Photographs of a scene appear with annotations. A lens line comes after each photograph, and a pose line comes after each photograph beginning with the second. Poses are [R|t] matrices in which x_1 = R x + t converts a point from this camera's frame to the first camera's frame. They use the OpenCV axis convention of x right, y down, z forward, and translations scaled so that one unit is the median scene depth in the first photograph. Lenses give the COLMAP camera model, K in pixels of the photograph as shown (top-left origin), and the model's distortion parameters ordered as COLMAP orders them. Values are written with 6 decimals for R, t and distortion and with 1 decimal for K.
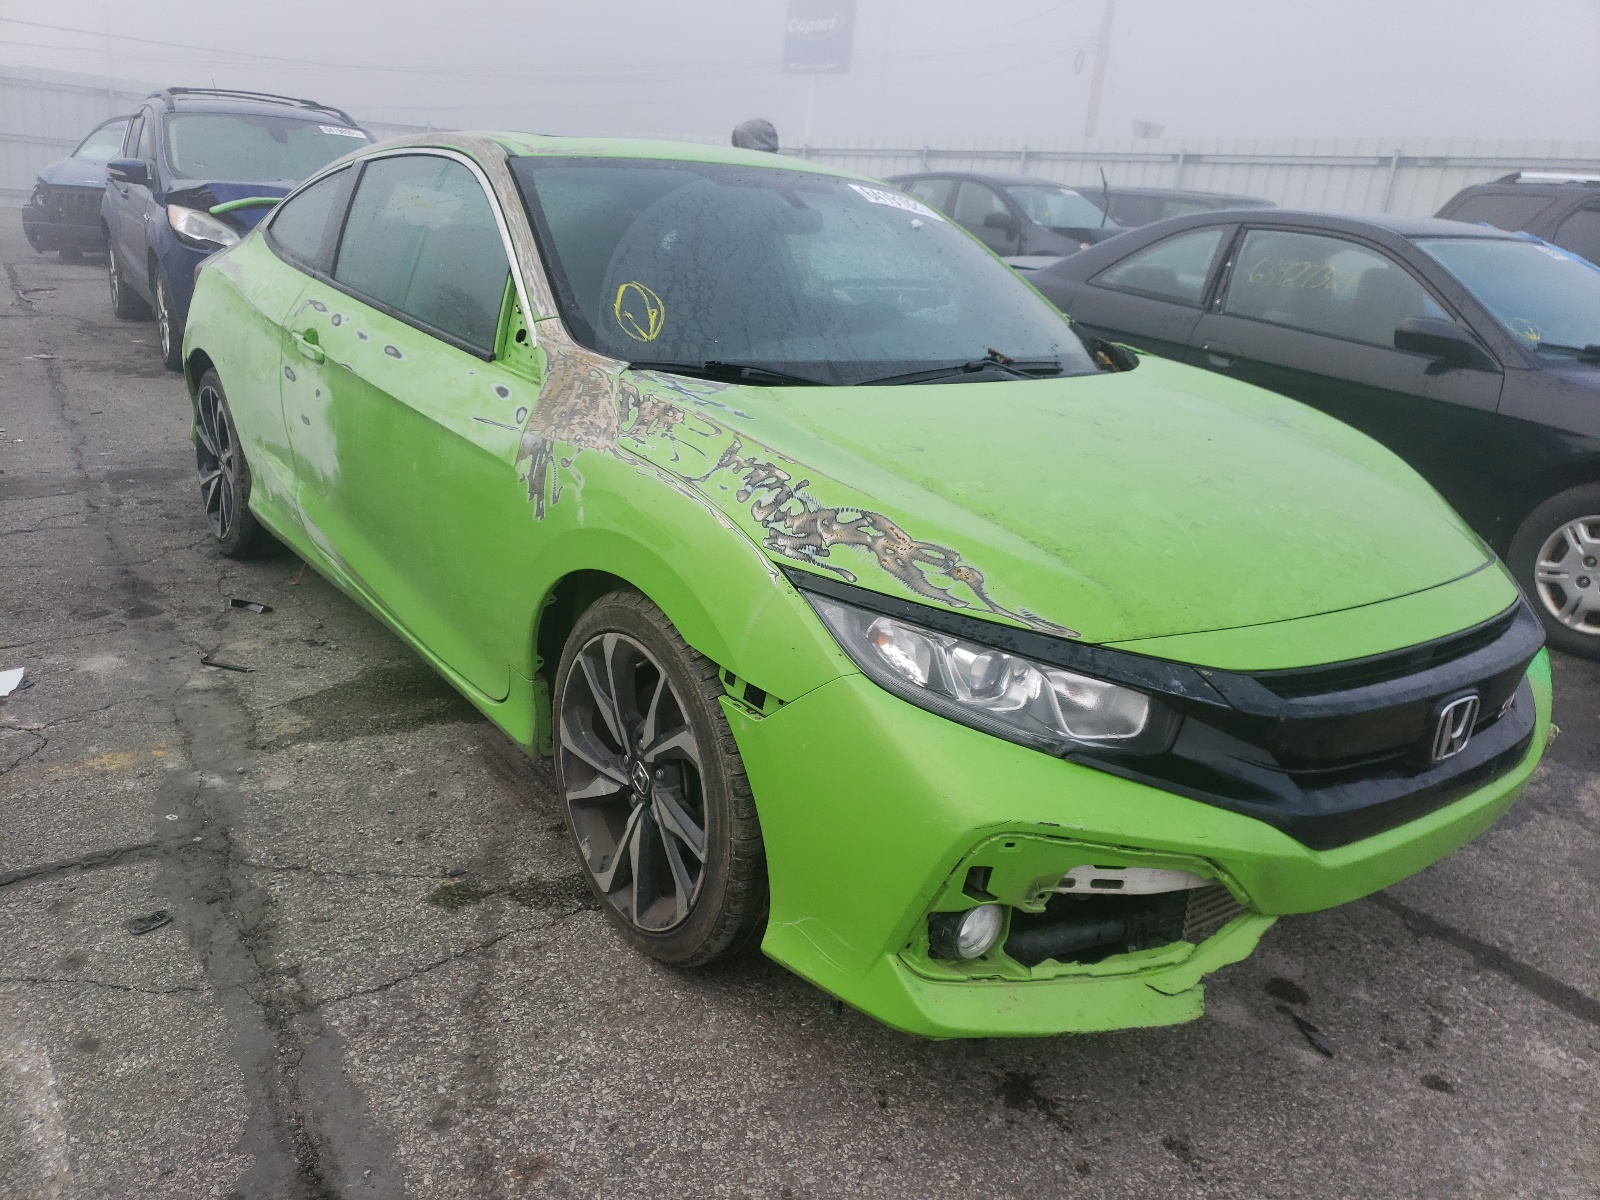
lens RADIAL K [[1243.9, 0, 780.8], [0, 1243.9, 606.3], [0, 0, 1]] dist [0.008762, 0.015684]
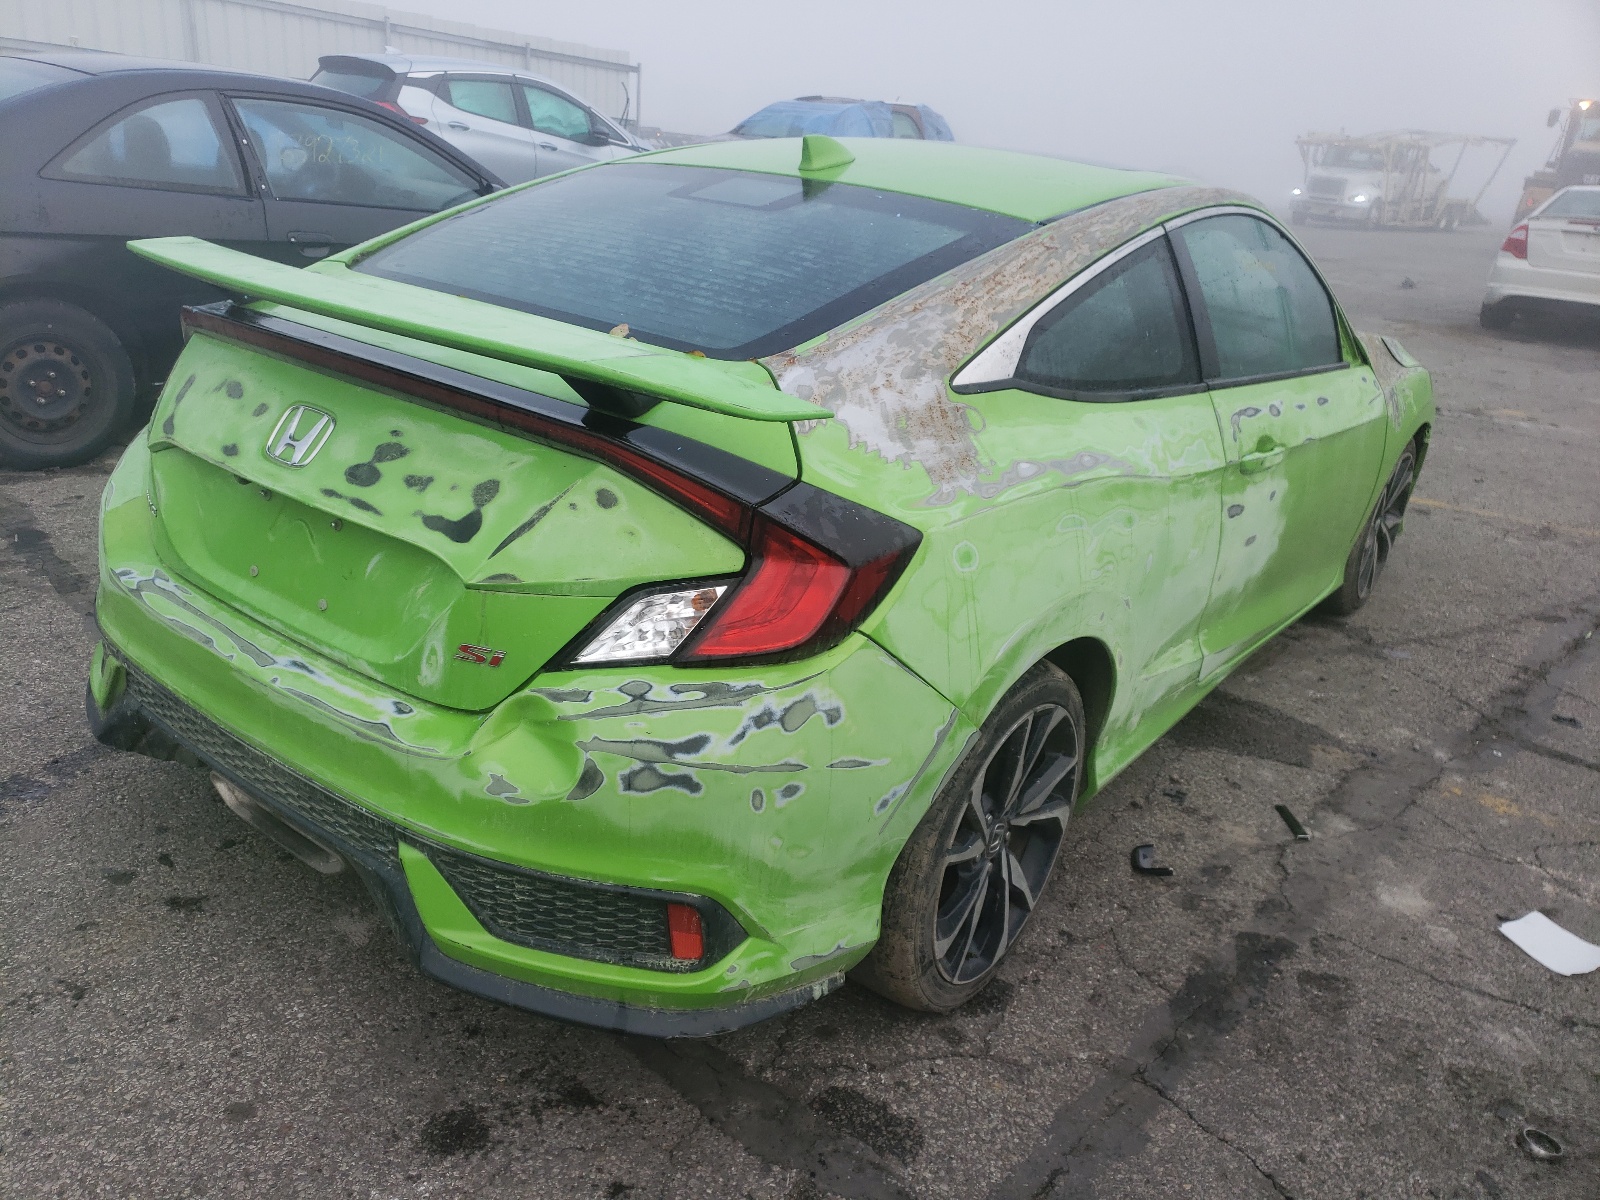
lens RADIAL K [[1252.7, 0, 723.9], [0, 1252.7, 592.2], [0, 0, 1]] dist [0.008918, 0.012818]
pose [[-0.246450, -0.437602, 0.864735, -1.291582], [0.198220, 0.850635, 0.486960, -0.750161], [-0.948668, 0.291419, -0.122897, 1.787037]]
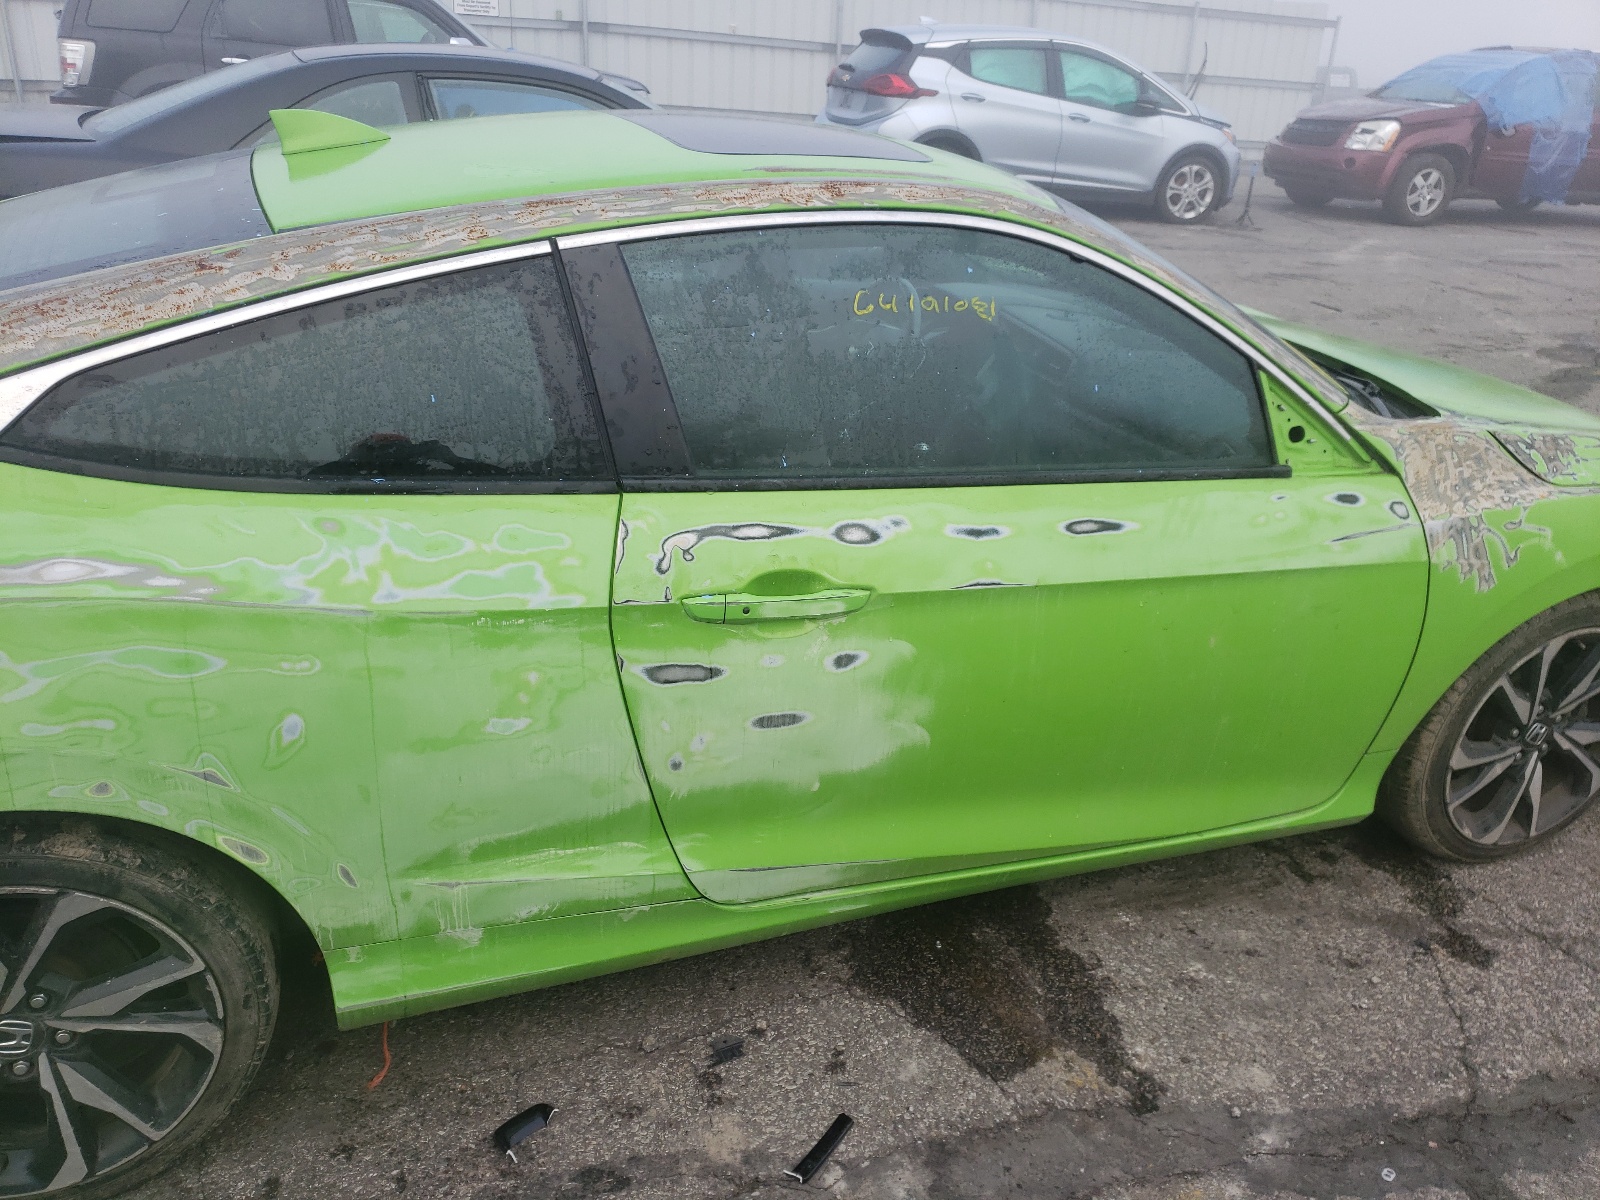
lens RADIAL K [[1243.9, 0, 780.8], [0, 1243.9, 606.3], [0, 0, 1]] dist [0.008762, 0.015684]
pose [[0.283724, -0.461597, 0.840494, -1.017811], [0.271359, 0.879334, 0.391326, -0.510899], [-0.919709, 0.117047, 0.374746, 0.952908]]
